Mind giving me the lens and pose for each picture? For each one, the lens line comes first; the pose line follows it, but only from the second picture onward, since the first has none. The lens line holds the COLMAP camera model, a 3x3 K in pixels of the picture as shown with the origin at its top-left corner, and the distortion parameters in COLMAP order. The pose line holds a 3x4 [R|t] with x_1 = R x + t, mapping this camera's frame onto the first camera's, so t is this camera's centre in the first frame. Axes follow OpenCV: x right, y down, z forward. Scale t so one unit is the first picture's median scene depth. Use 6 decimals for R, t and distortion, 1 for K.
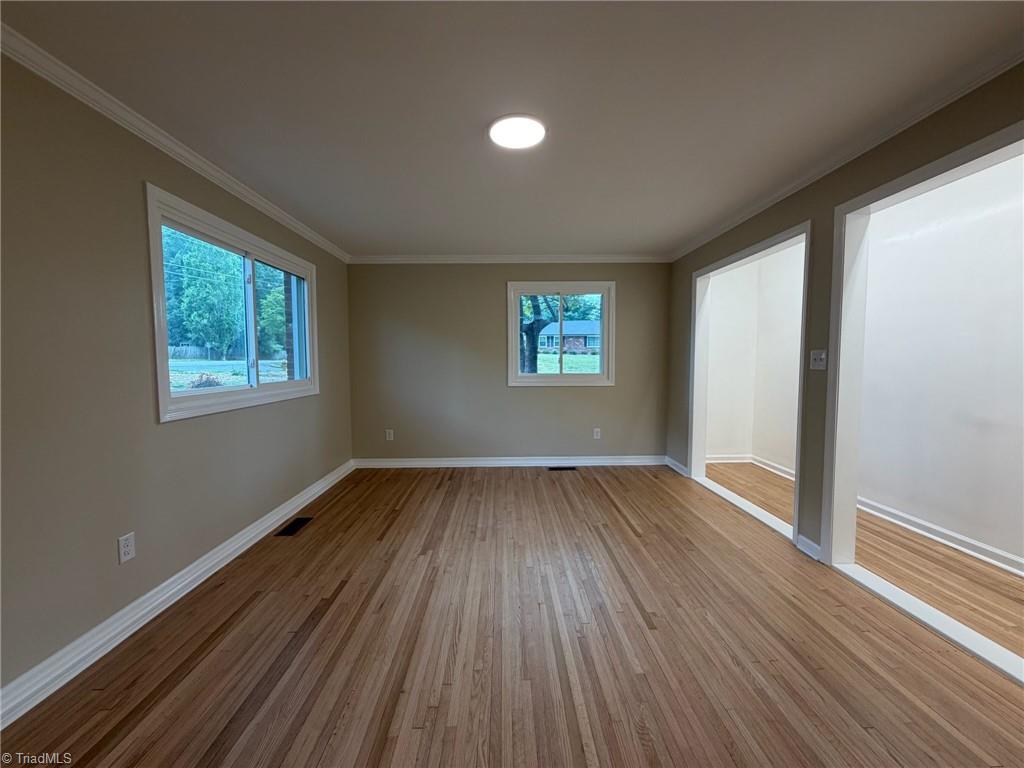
lens RADIAL K [[408.3, 0, 509.8], [0, 408.3, 385.4], [0, 0, 1]] dist [0.000360, 0.000553]
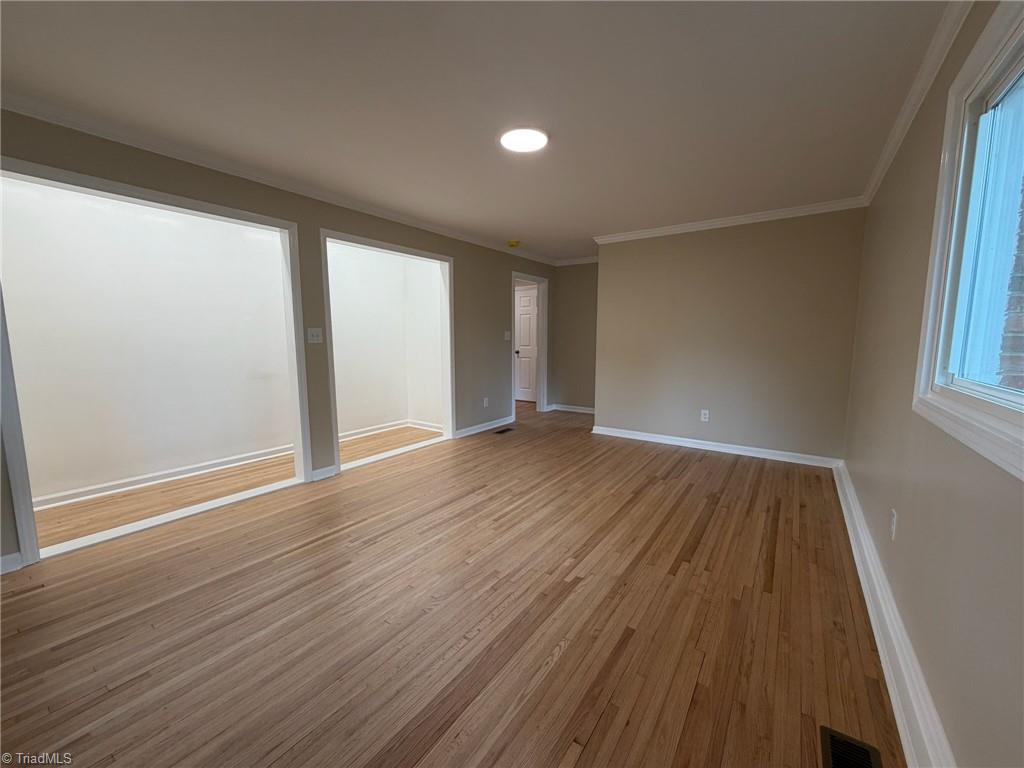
lens RADIAL K [[408.3, 0, 509.8], [0, 408.3, 385.4], [0, 0, 1]] dist [0.000360, 0.000553]
pose [[-0.806890, -0.065486, 0.587060, -0.558222], [0.040070, 0.985479, 0.165003, -0.095153], [-0.589341, 0.156663, -0.792549, 1.684627]]
